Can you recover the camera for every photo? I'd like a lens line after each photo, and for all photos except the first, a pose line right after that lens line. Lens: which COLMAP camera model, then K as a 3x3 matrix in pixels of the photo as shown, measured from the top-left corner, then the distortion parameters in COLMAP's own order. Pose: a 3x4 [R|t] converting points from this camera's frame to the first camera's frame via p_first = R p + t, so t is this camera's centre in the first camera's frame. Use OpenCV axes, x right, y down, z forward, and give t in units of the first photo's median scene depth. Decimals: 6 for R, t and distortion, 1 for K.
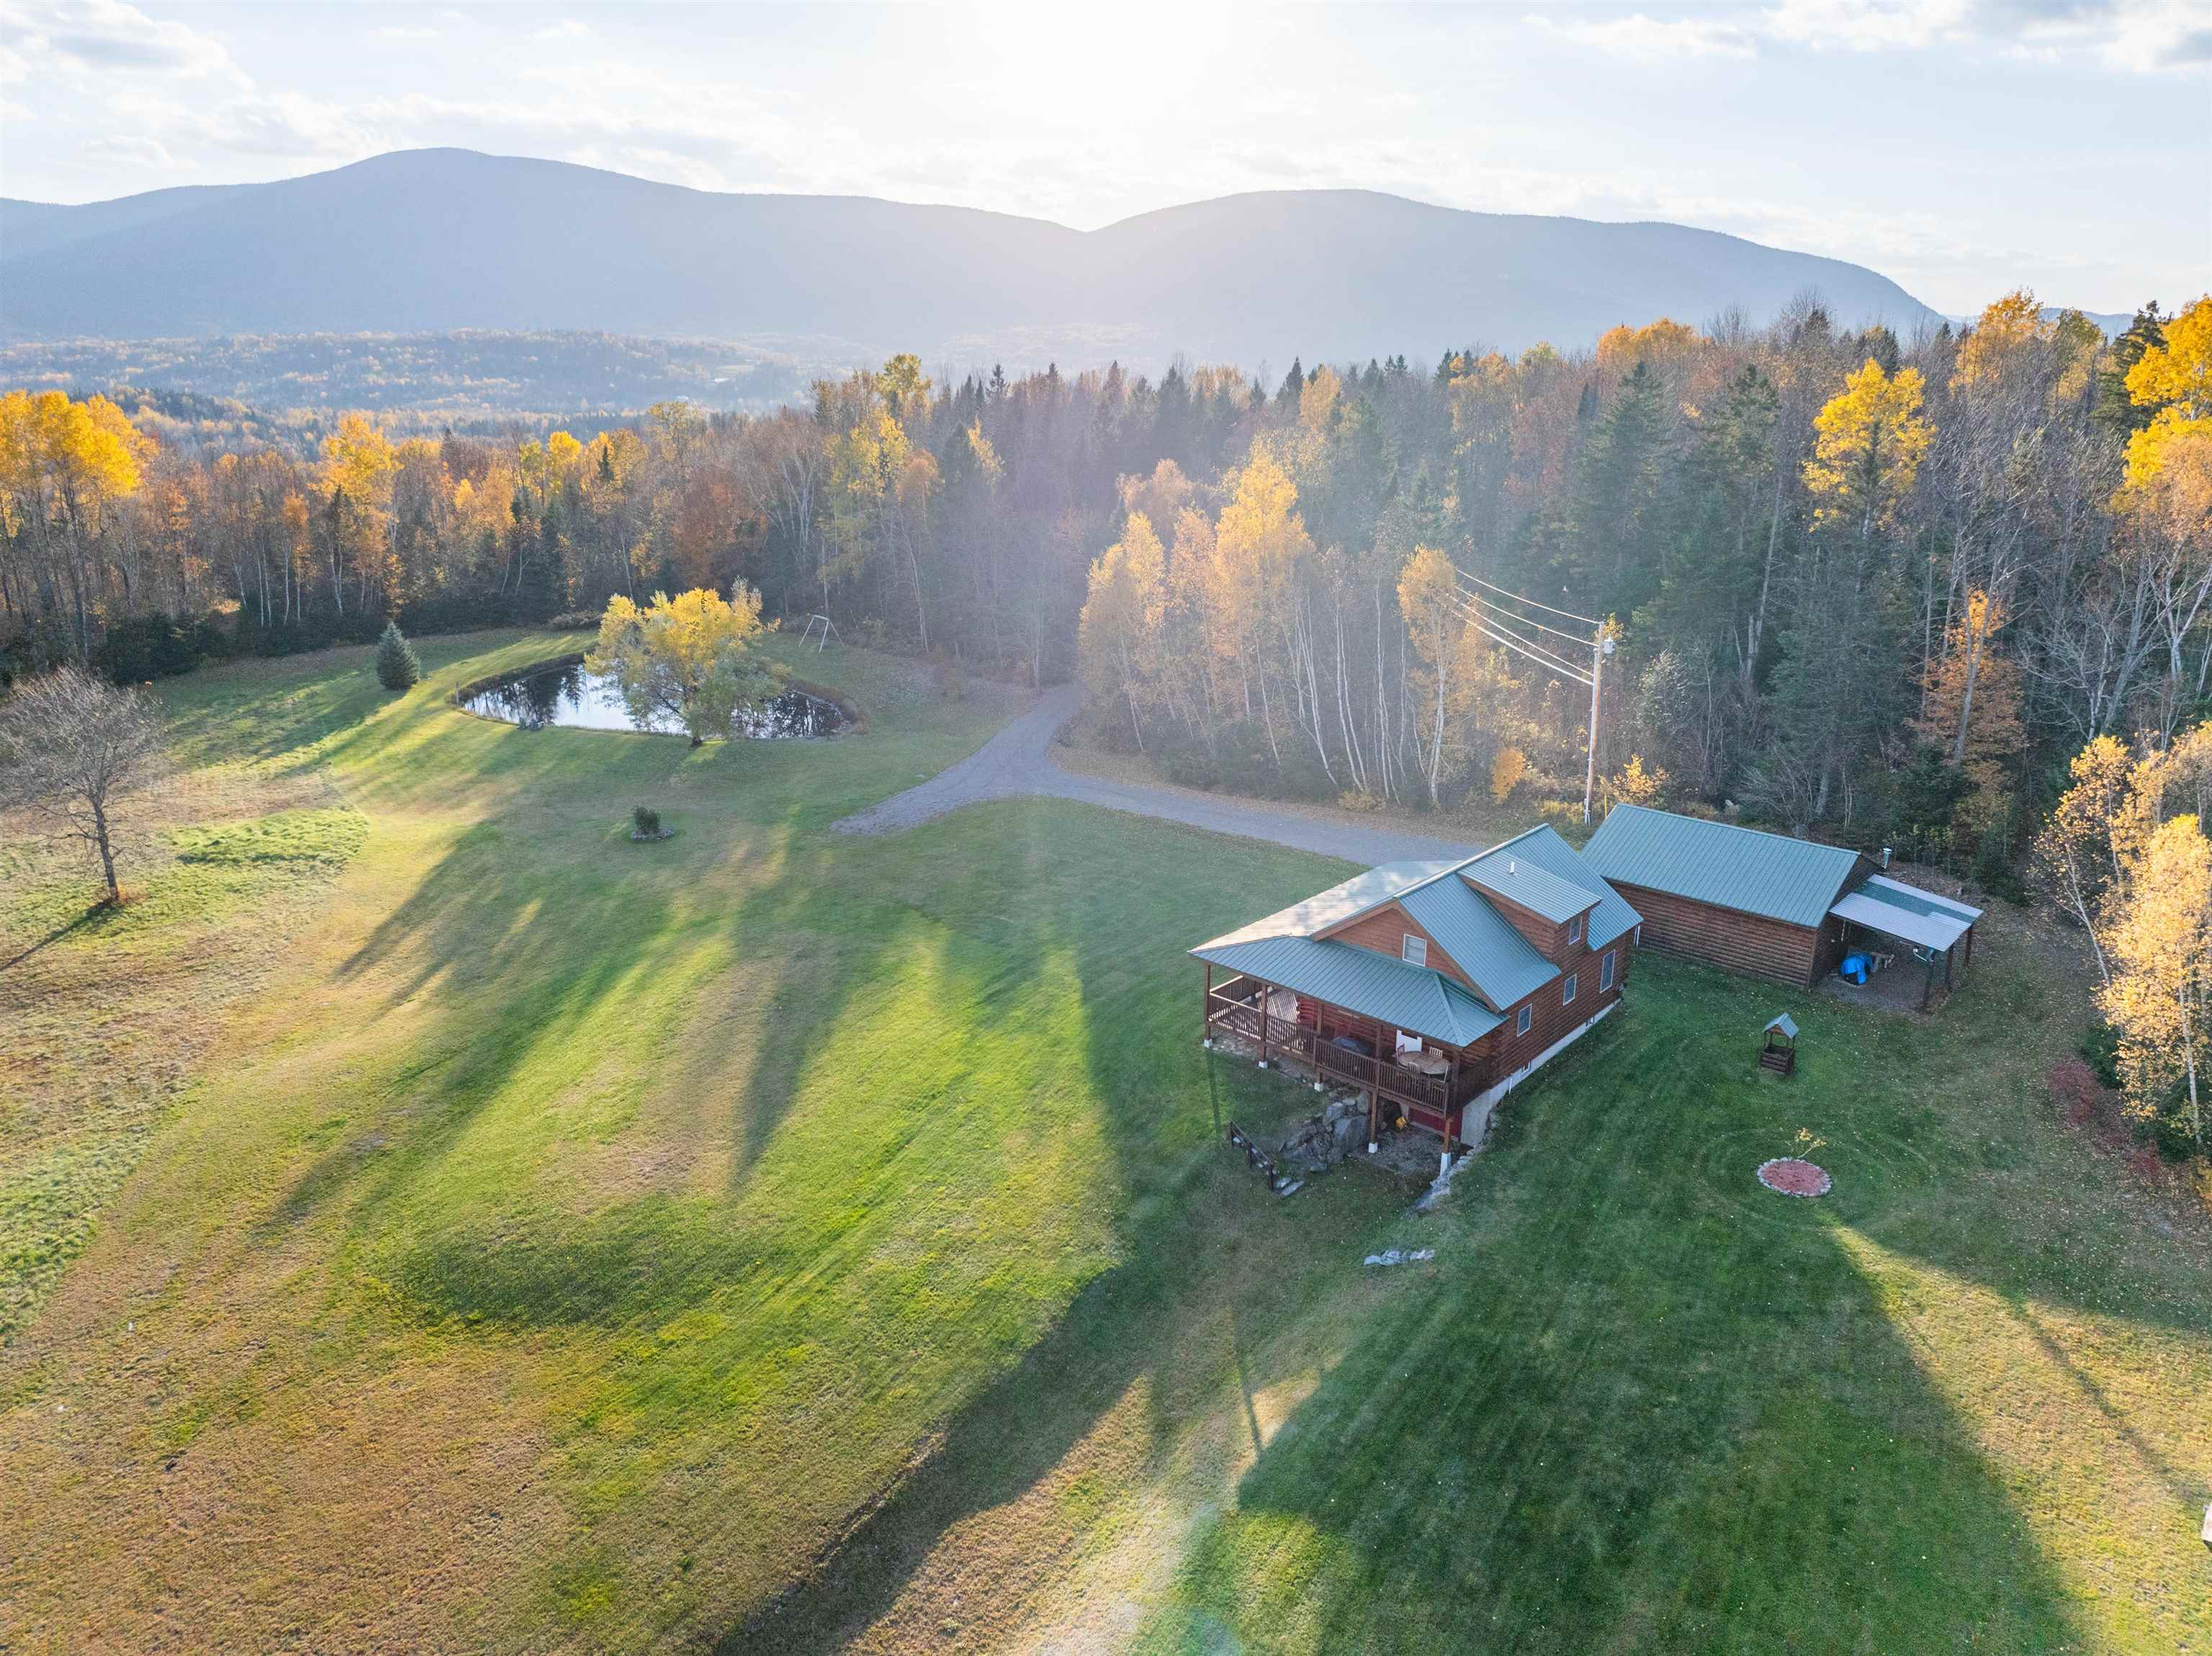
lens RADIAL K [[1548.3, 0, 1105.9], [0, 1548.3, 826.3], [0, 0, 1]] dist [-0.045303, 0.009787]
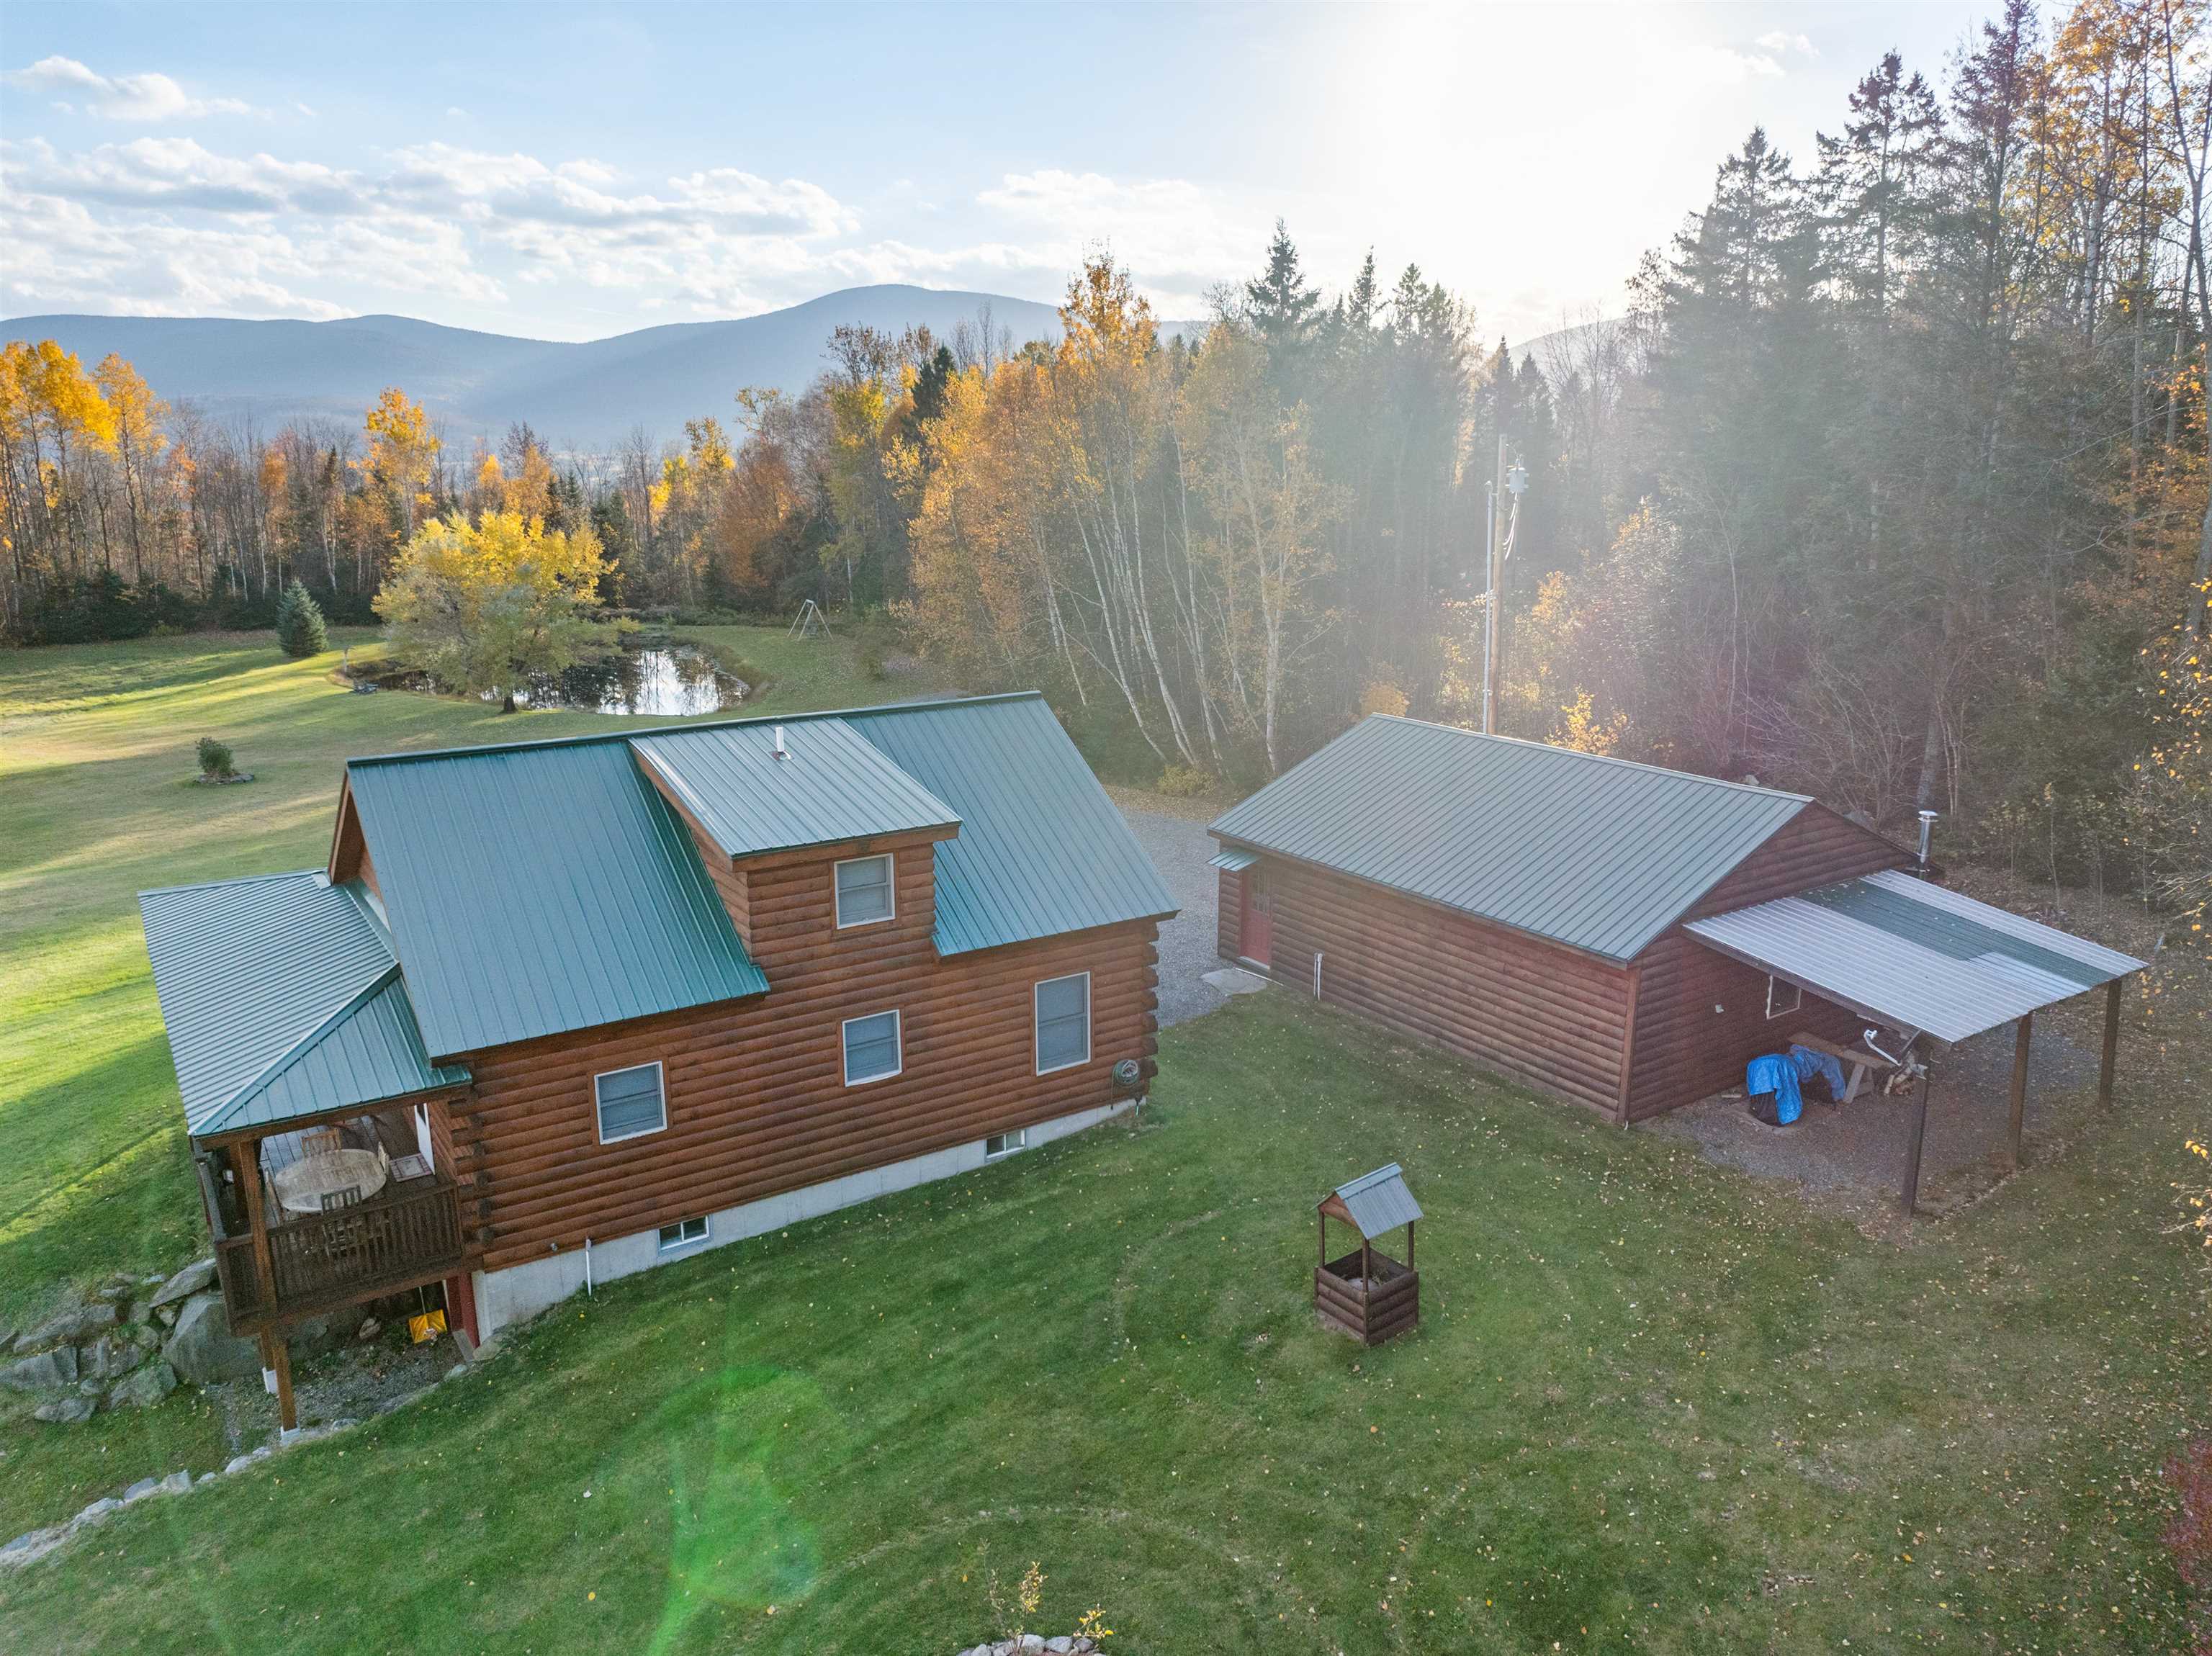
lens RADIAL K [[1548.3, 0, 1105.4], [0, 1548.3, 829.1], [0, 0, 1]] dist [-0.045303, 0.009787]
pose [[0.968676, 0.053308, -0.242537, 0.413693], [-0.070281, 0.995607, -0.061870, 0.063963], [0.238173, 0.076978, 0.968167, 0.569864]]
